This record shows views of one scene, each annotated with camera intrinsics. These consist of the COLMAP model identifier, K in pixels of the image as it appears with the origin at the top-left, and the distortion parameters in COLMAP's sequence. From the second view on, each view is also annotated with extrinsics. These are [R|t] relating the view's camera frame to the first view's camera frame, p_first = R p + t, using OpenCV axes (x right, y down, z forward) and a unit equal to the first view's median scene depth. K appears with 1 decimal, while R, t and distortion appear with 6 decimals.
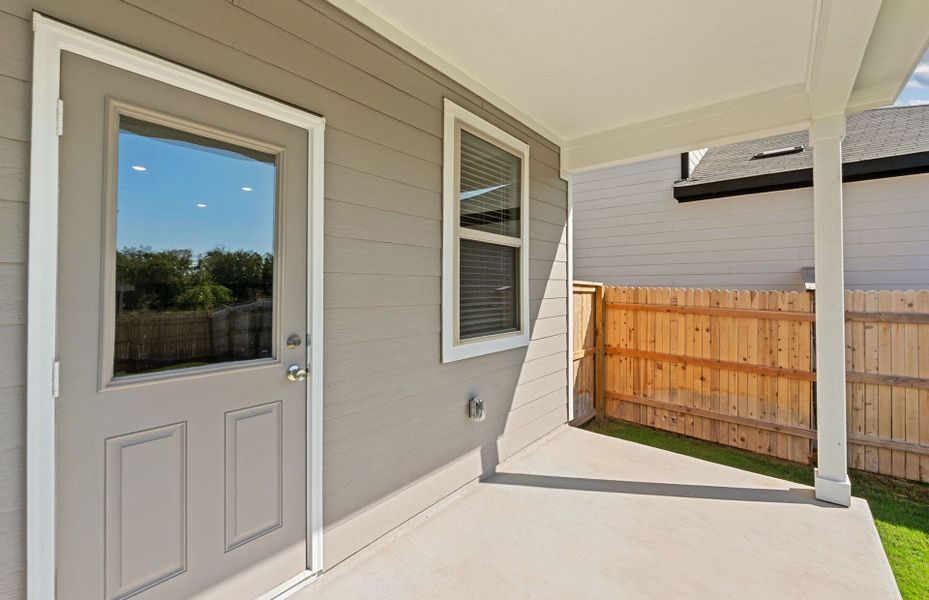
lens RADIAL K [[393.1, 0, 467.3], [0, 393.1, 290.9], [0, 0, 1]] dist [-0.009862, -0.000525]
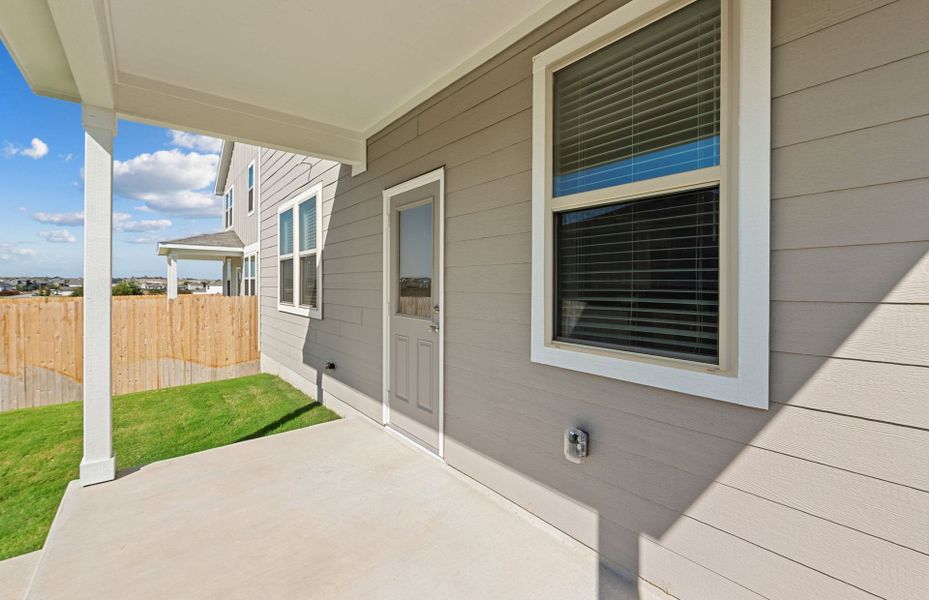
lens RADIAL K [[415.9, 0, 463.9], [0, 415.9, 281.4], [0, 0, 1]] dist [0.000089, -0.000132]
pose [[-0.236212, 0.006740, -0.971678, 0.833463], [0.001487, 0.999977, 0.006575, -0.001535], [0.971700, 0.000108, -0.236217, 1.015057]]
